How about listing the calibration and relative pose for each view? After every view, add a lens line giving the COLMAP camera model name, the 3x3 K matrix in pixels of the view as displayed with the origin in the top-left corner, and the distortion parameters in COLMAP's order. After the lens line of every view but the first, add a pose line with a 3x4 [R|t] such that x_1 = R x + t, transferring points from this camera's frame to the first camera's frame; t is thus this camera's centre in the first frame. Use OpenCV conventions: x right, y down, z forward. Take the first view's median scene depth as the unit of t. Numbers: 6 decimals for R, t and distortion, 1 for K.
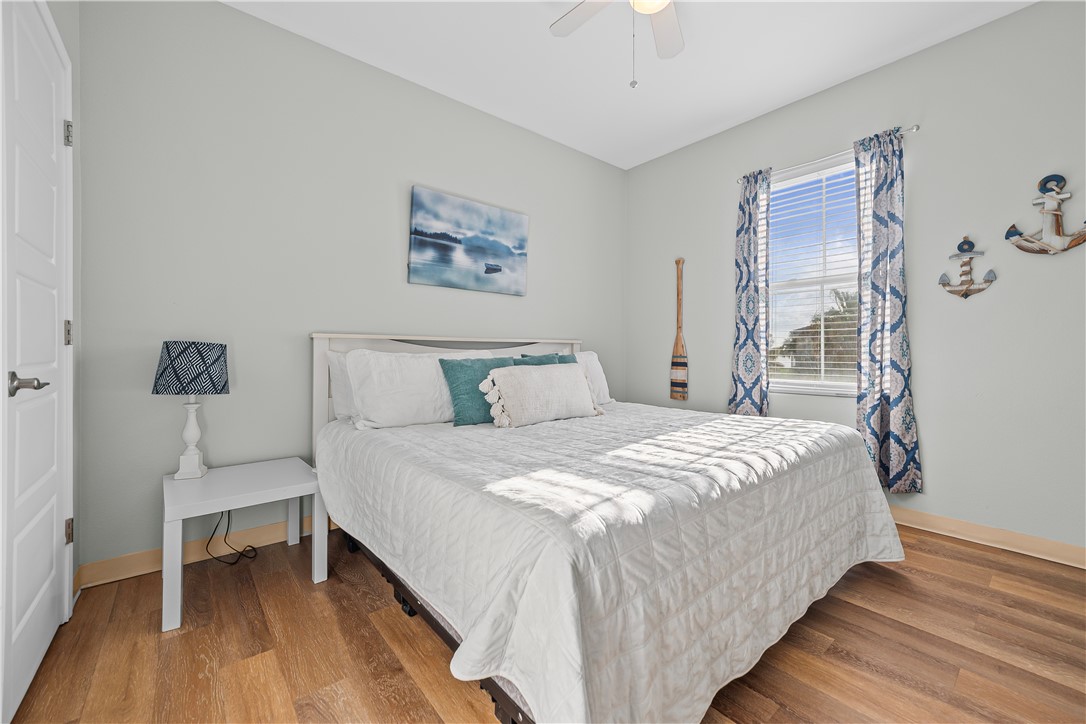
lens RADIAL K [[440.5, 0, 542.8], [0, 440.5, 362.4], [0, 0, 1]] dist [-0.023428, 0.004937]
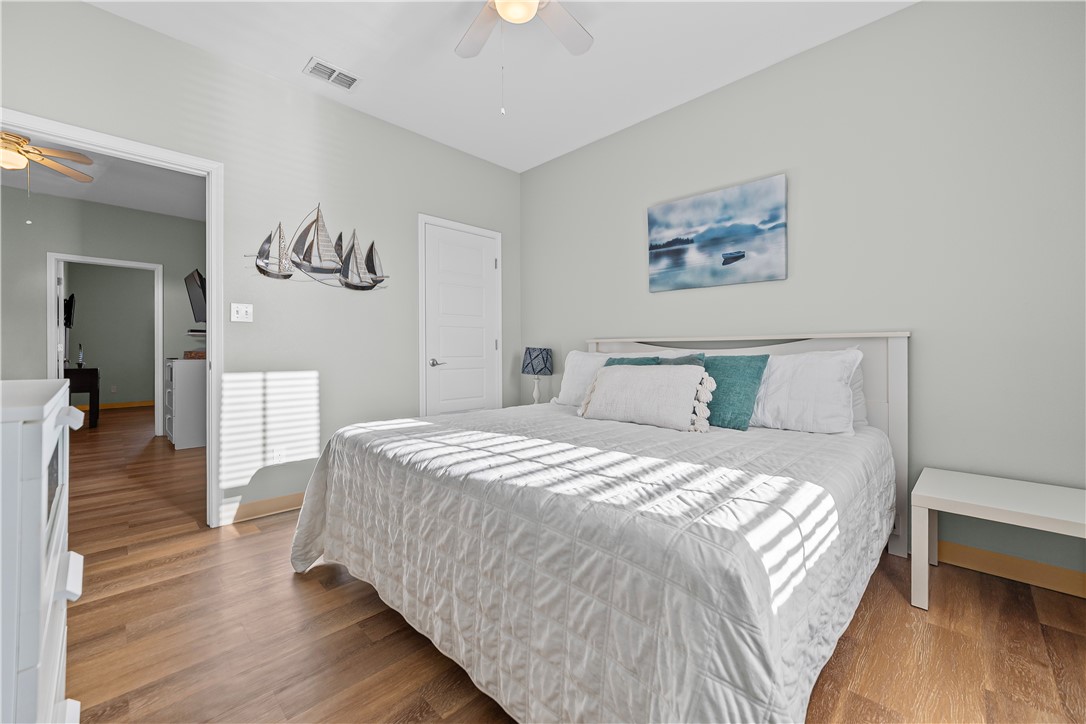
lens RADIAL K [[440.5, 0, 548.3], [0, 440.5, 358.7], [0, 0, 1]] dist [-0.023428, 0.004937]
pose [[0.086923, 0.026880, -0.995852, 0.768229], [-0.004945, 0.999635, 0.026550, -0.032782], [0.996203, 0.002616, 0.087024, 0.581165]]
